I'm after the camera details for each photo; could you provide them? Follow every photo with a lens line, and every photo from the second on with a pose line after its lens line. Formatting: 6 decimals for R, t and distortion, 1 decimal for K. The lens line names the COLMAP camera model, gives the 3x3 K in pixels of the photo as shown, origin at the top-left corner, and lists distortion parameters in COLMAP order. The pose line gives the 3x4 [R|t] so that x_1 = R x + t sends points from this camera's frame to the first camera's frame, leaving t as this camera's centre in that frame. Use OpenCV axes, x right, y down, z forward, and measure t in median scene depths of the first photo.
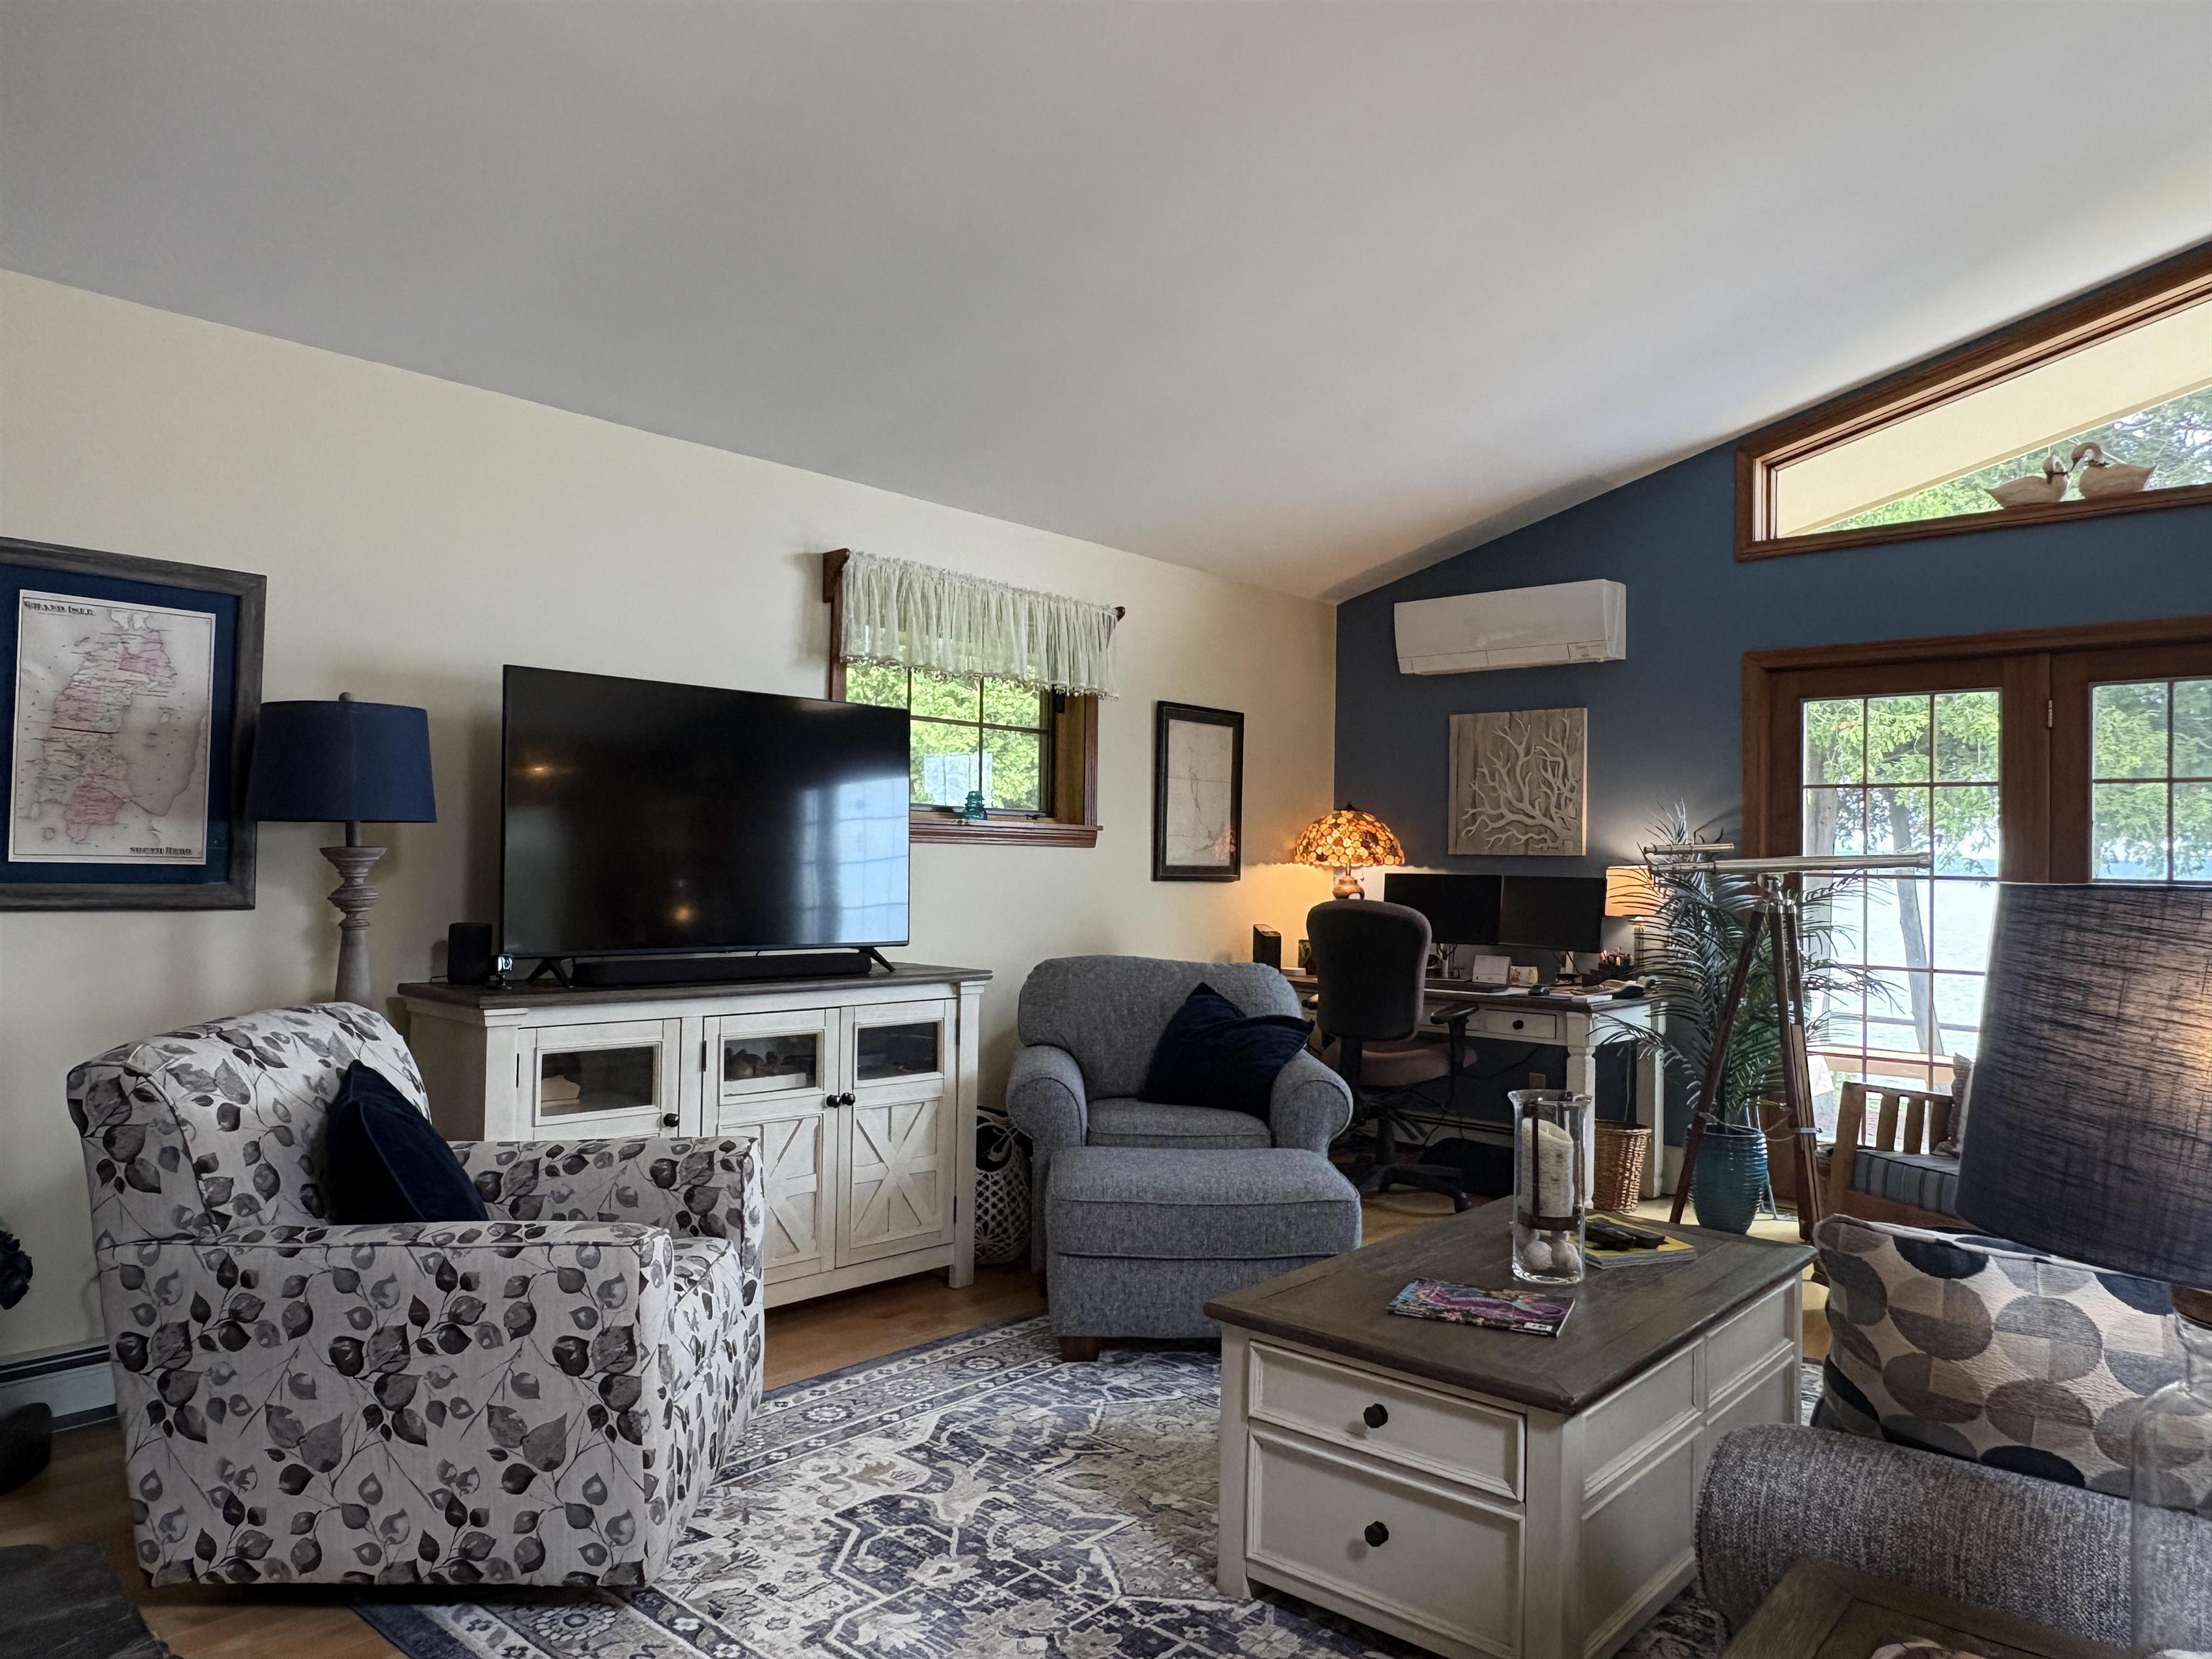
lens RADIAL K [[1505.0, 0, 1096.9], [0, 1505.0, 833.1], [0, 0, 1]] dist [-0.004501, 0.011031]
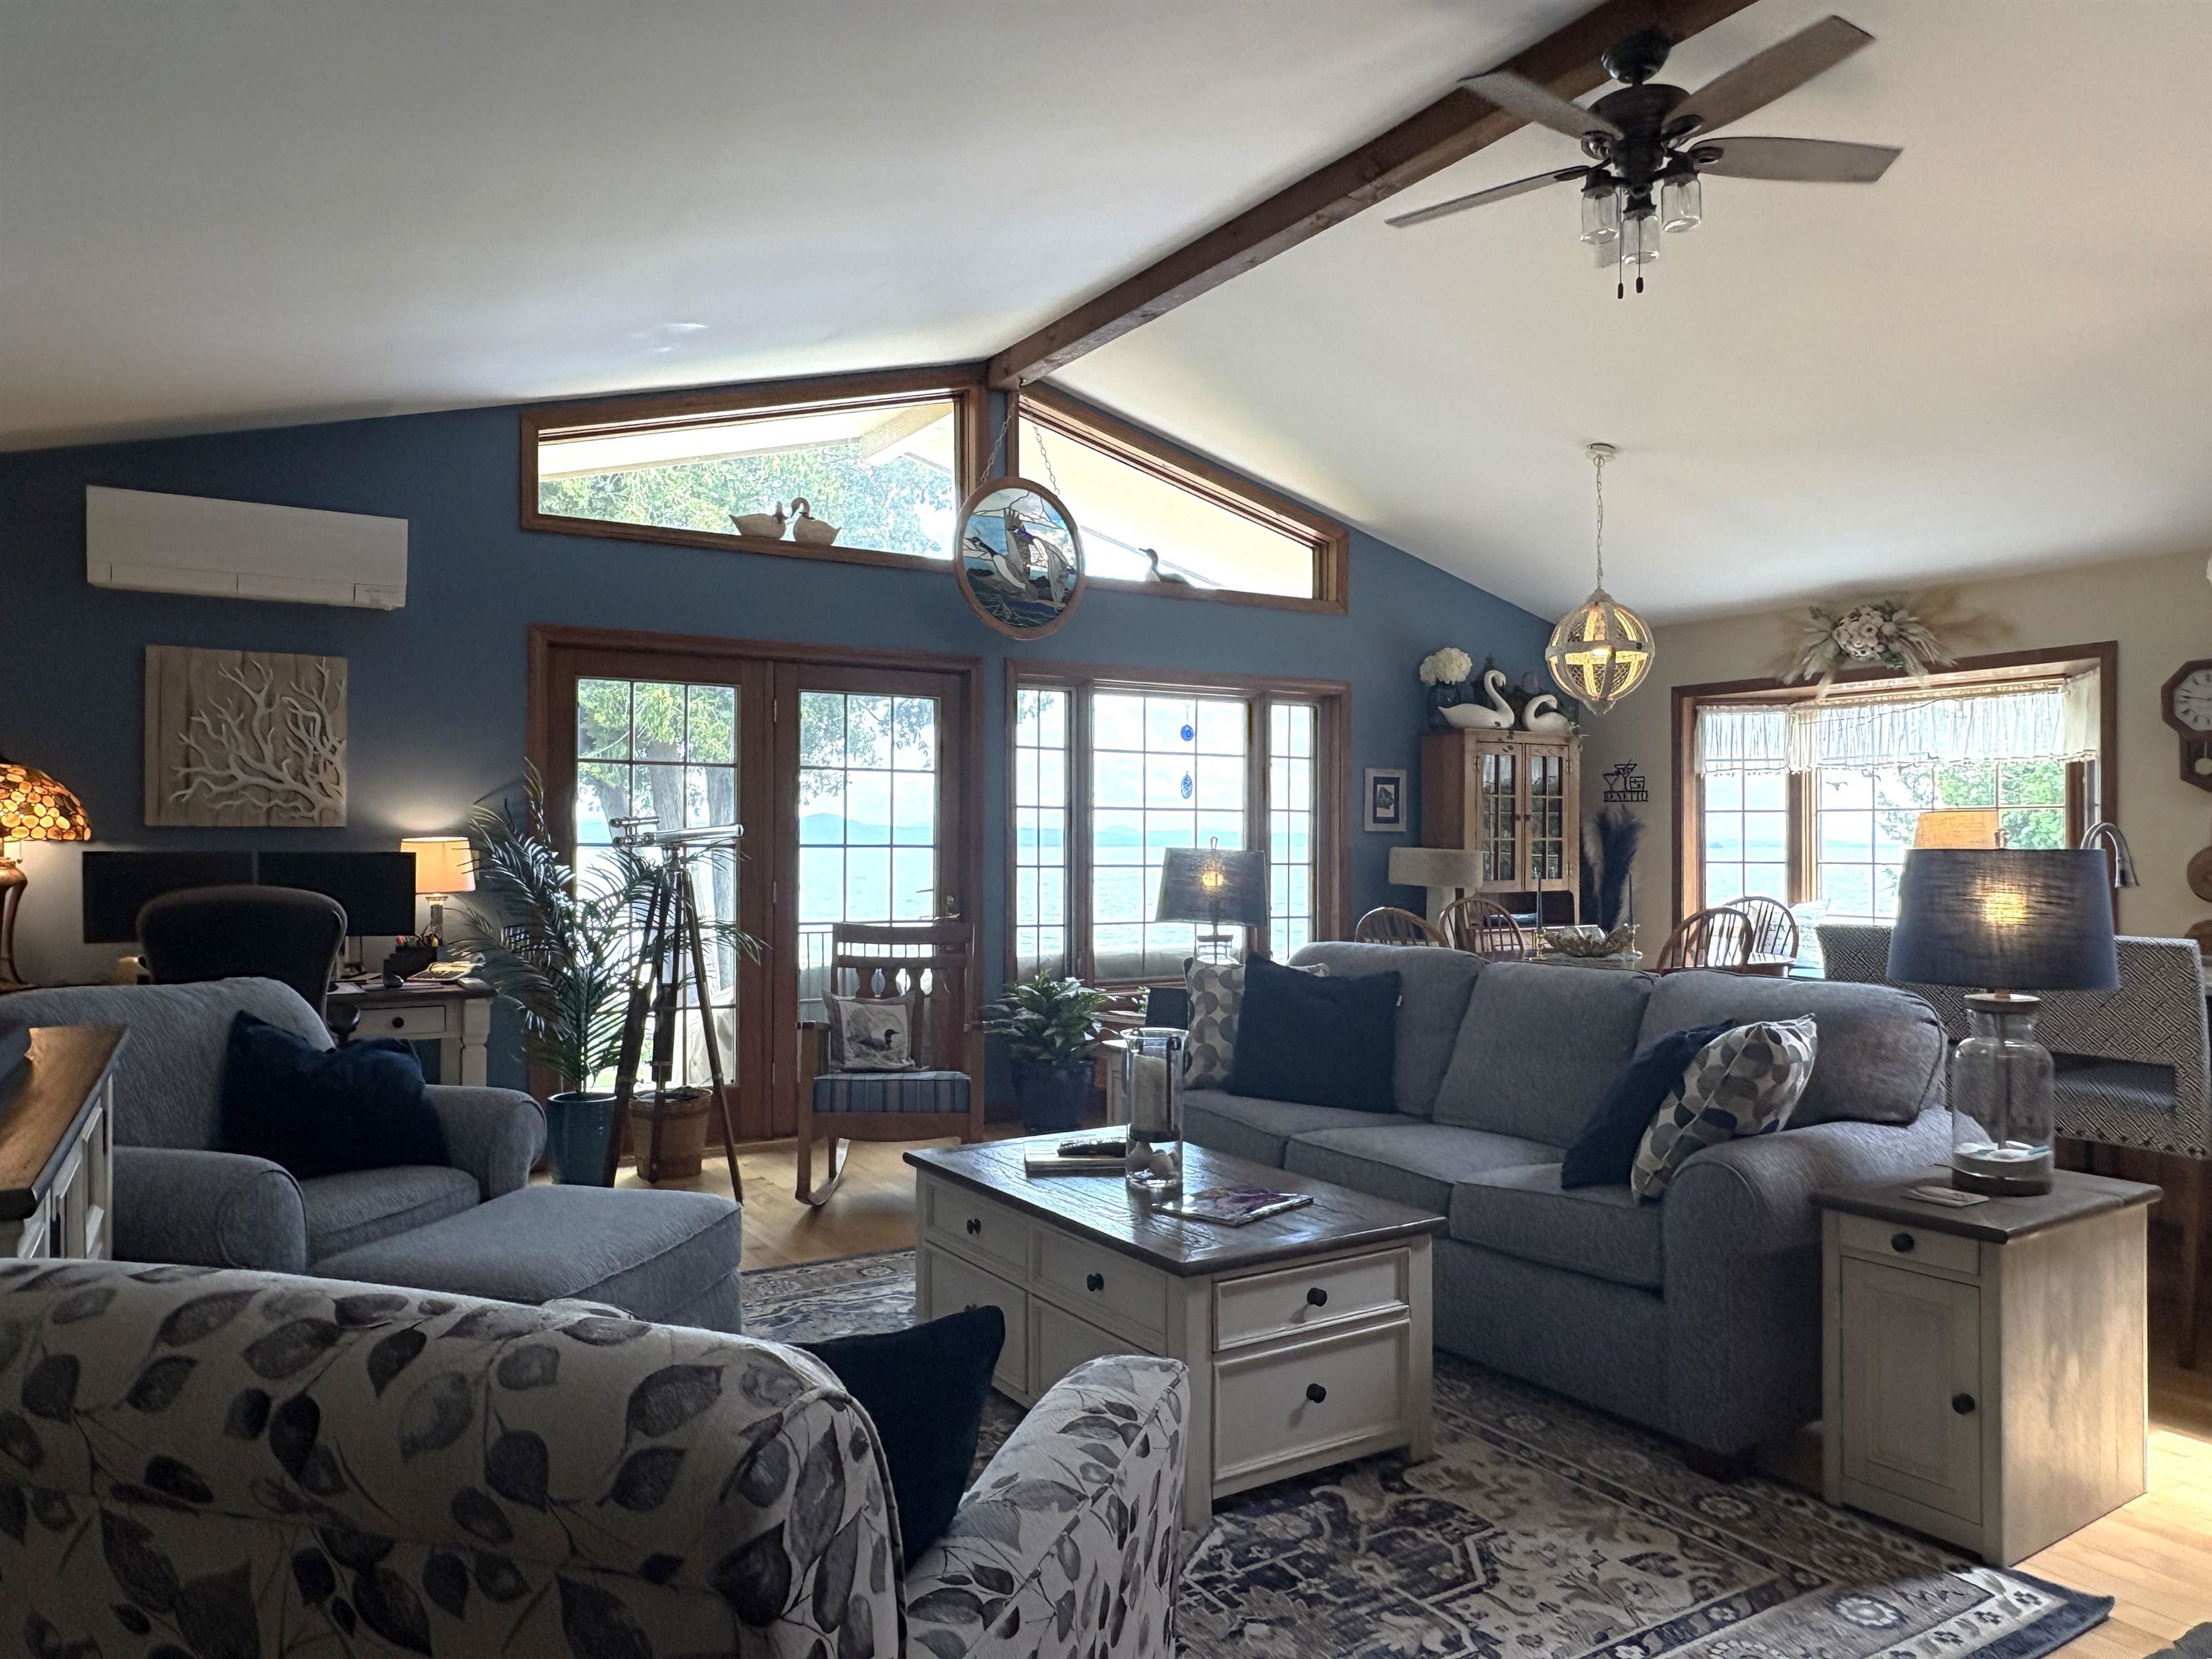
lens RADIAL K [[1505.0, 0, 1116.4], [0, 1505.0, 847.2], [0, 0, 1]] dist [-0.004501, 0.011031]
pose [[0.270167, -0.018644, 0.962633, -0.409888], [-0.015087, 0.999608, 0.023595, -0.000535], [-0.962695, -0.020897, 0.269780, 0.336051]]
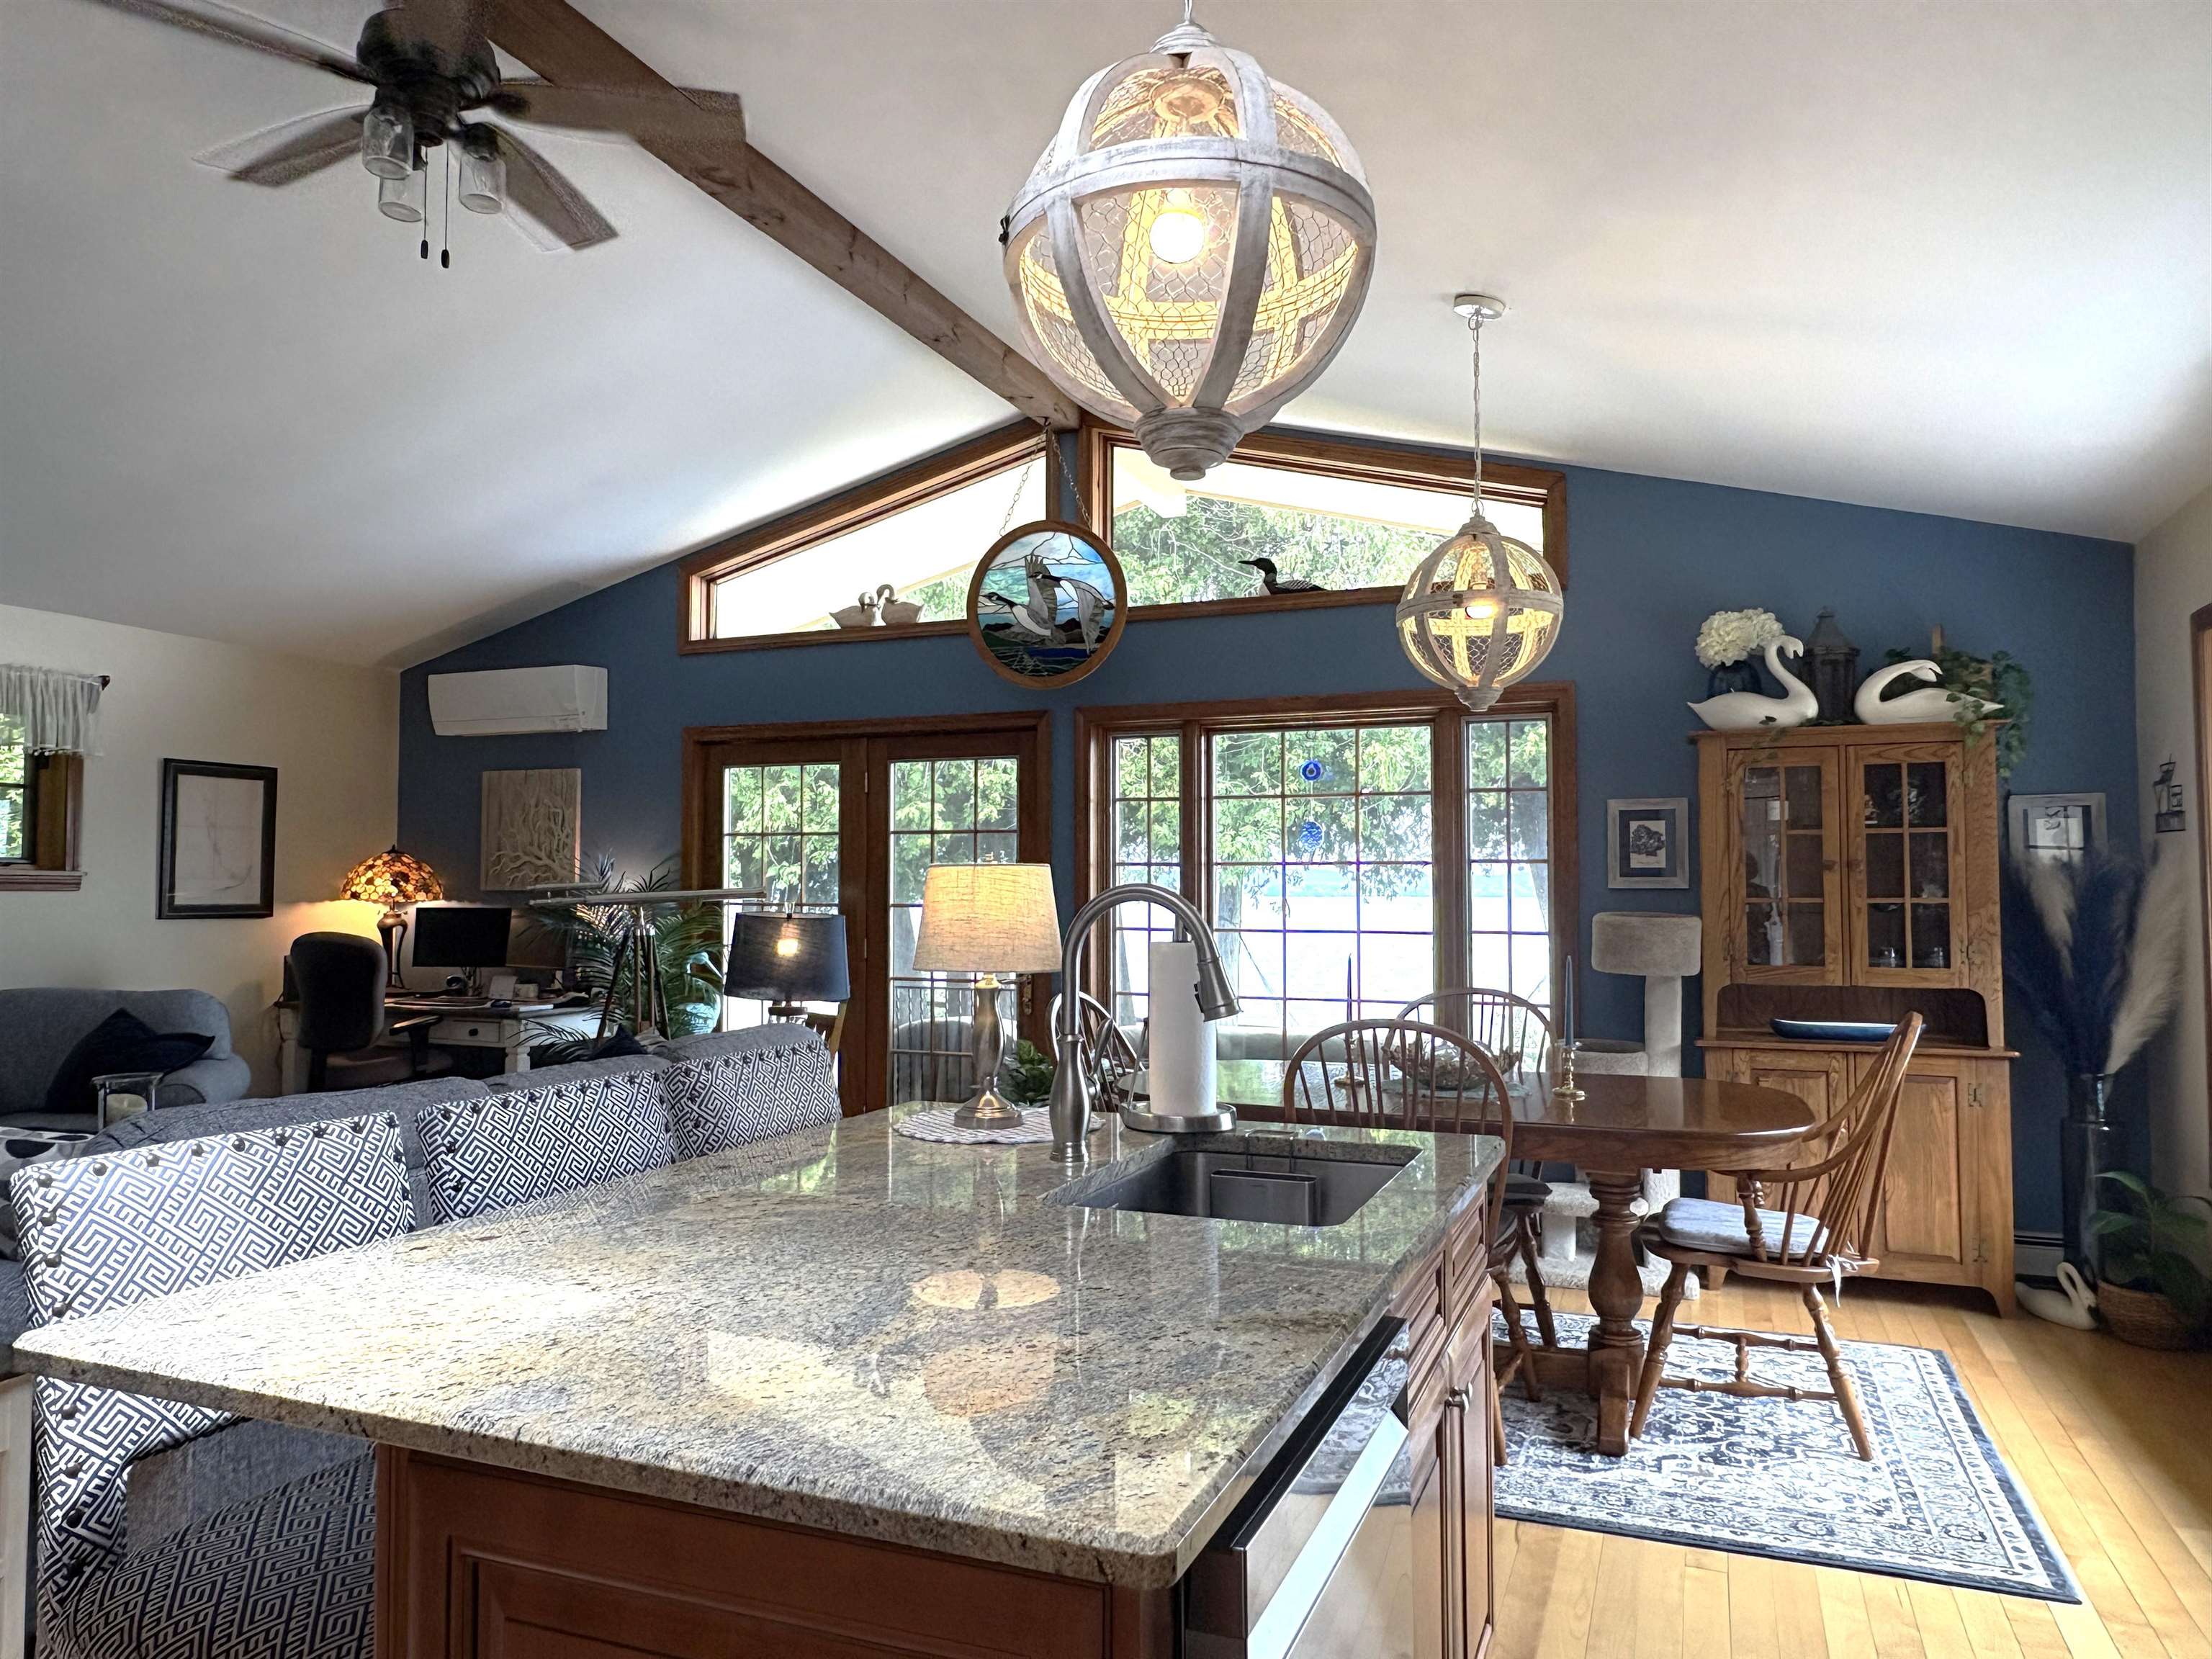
lens RADIAL K [[1505.0, 0, 1112.4], [0, 1505.0, 829.9], [0, 0, 1]] dist [-0.004501, 0.011031]
pose [[0.941194, -0.002335, 0.337858, 0.327119], [0.008416, 0.999828, -0.016535, -0.010312], [-0.337762, 0.018406, 0.941052, -0.294251]]
